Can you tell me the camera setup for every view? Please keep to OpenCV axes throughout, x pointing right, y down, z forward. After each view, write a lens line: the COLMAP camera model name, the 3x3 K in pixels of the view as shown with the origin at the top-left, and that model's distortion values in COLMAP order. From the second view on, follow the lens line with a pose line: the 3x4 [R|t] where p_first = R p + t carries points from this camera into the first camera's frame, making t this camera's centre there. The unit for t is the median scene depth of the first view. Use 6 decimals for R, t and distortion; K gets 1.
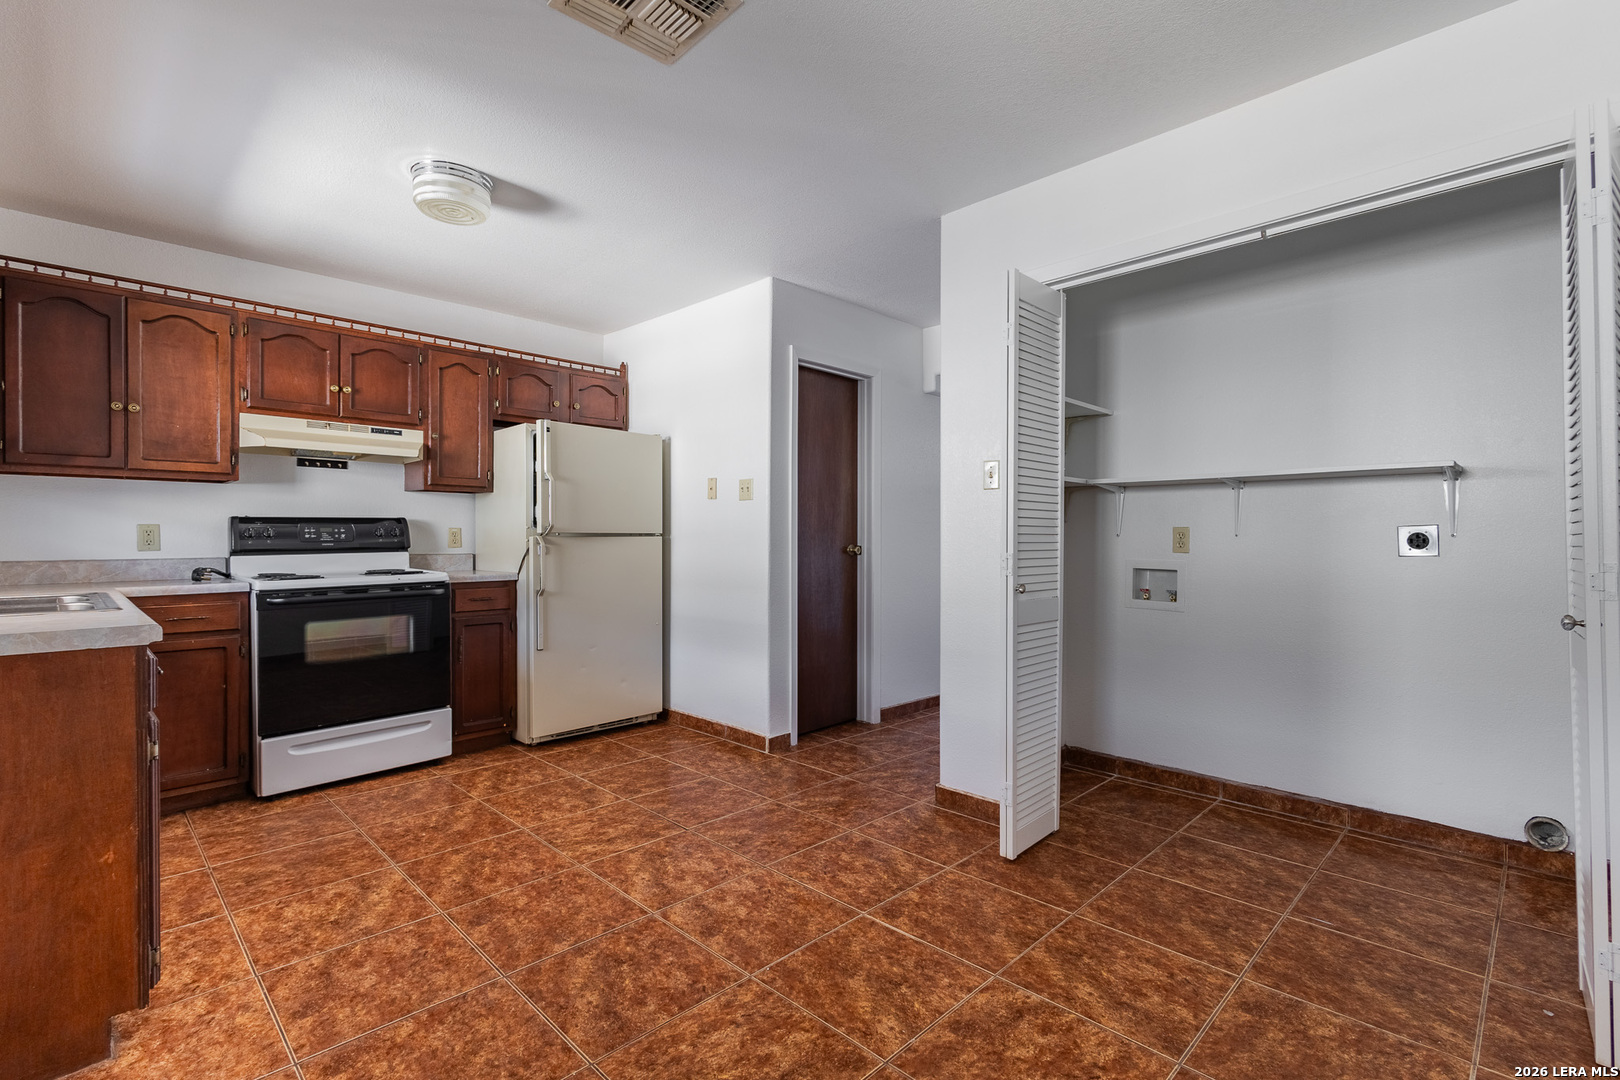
lens RADIAL K [[737.0, 0, 804.8], [0, 737.0, 537.5], [0, 0, 1]] dist [0.010523, -0.004684]
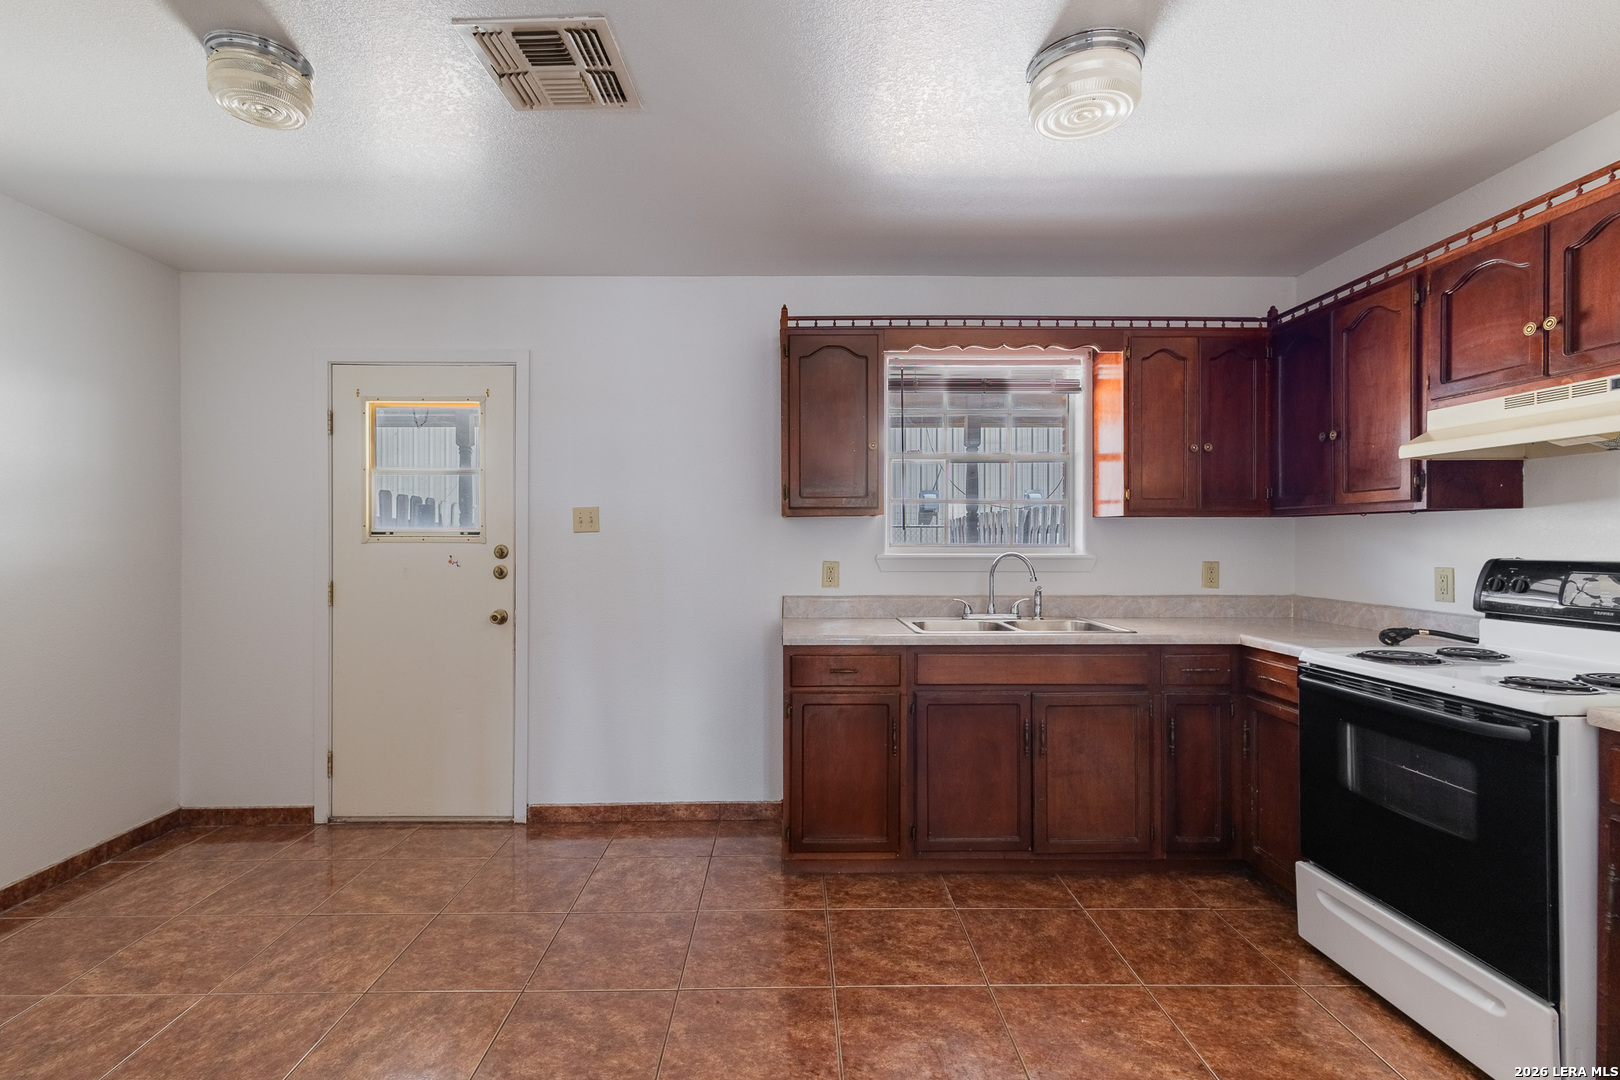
lens RADIAL K [[737.0, 0, 796.6], [0, 737.0, 539.4], [0, 0, 1]] dist [0.010523, -0.004684]
pose [[-0.699553, 0.003451, -0.714572, 0.138393], [0.005594, 0.999984, -0.000647, -0.047147], [0.714559, -0.004450, -0.699561, 0.972412]]
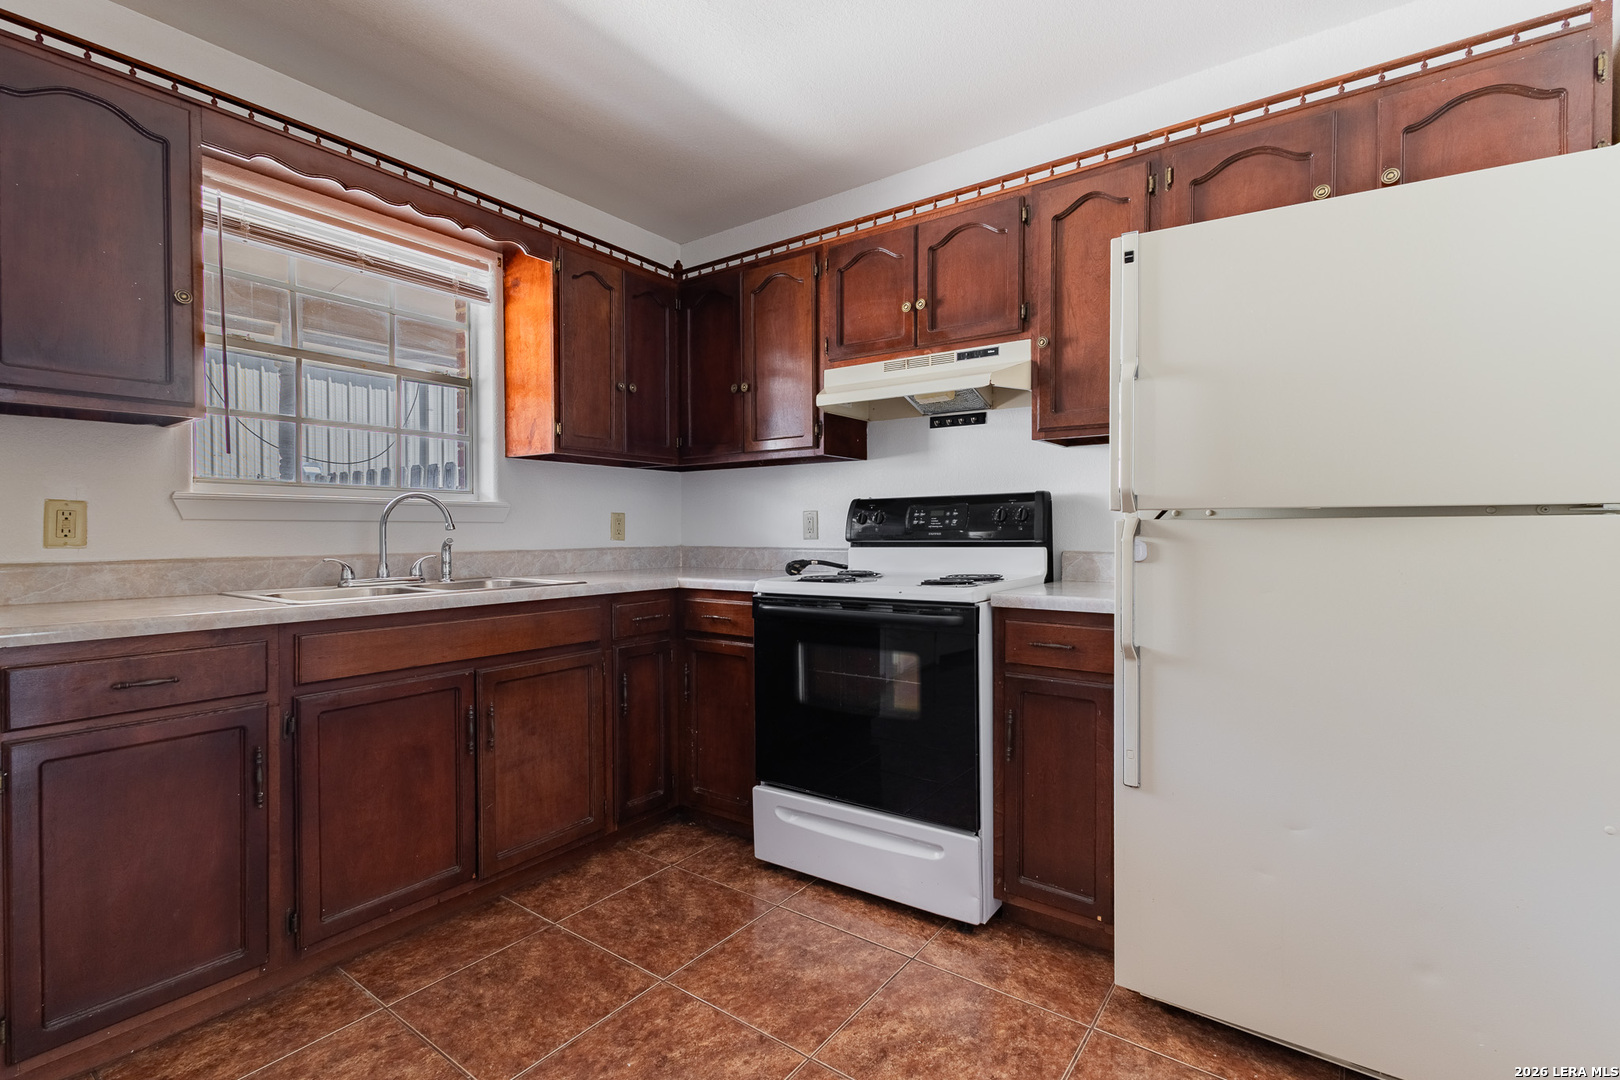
lens RADIAL K [[737.0, 0, 807.1], [0, 737.0, 539.2], [0, 0, 1]] dist [0.010523, -0.004684]
pose [[0.152458, 0.015442, -0.988189, 0.032124], [0.006362, 0.999842, 0.016605, 0.002010], [0.988289, -0.008818, 0.152336, 0.783593]]
